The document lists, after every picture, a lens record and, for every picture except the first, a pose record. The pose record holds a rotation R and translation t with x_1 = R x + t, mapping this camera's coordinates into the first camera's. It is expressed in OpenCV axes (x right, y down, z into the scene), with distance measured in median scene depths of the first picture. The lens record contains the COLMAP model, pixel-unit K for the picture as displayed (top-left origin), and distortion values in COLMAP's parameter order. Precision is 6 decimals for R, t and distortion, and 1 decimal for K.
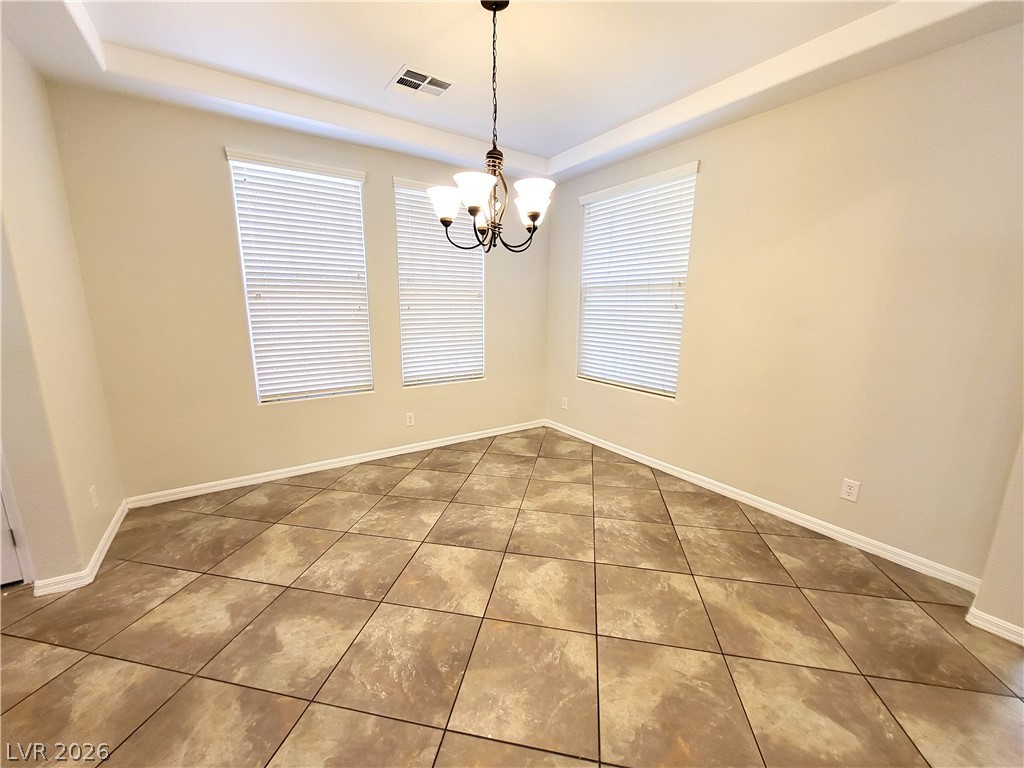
lens RADIAL K [[402.4, 0, 496.4], [0, 402.4, 386.9], [0, 0, 1]] dist [-0.001689, -0.001196]
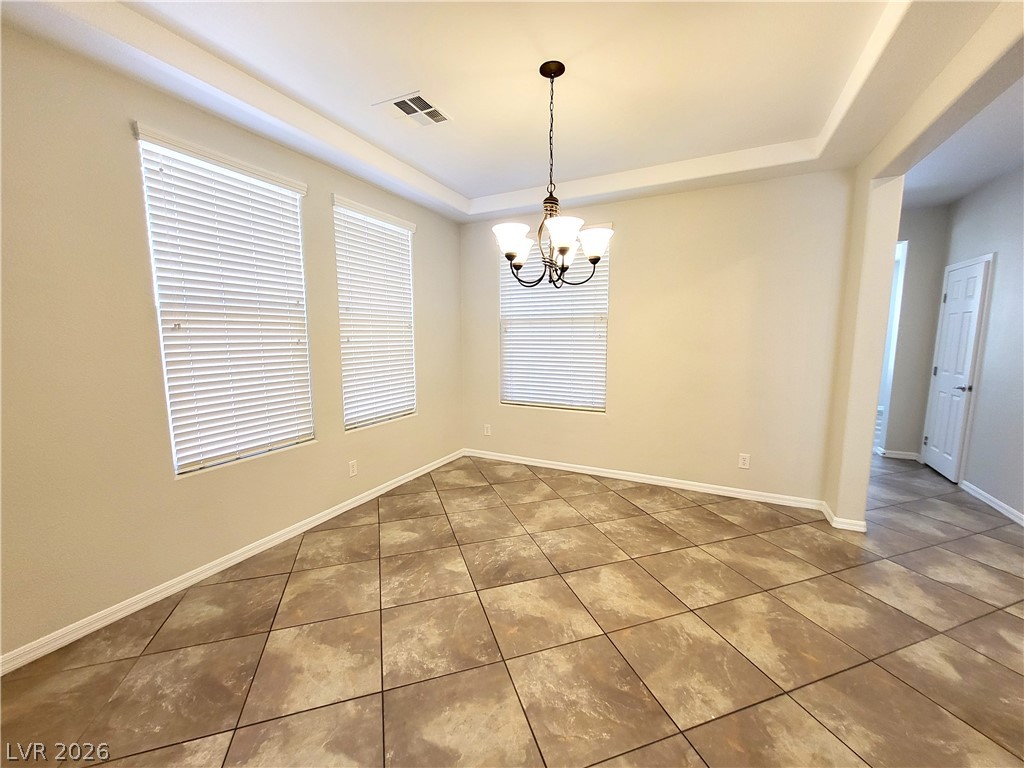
lens RADIAL K [[402.4, 0, 516.7], [0, 402.4, 386.9], [0, 0, 1]] dist [-0.001689, -0.001196]
pose [[0.871874, -0.069303, 0.484802, -0.491544], [0.104573, 0.993451, -0.046050, -0.025627], [-0.478436, 0.090847, 0.873411, 0.101734]]
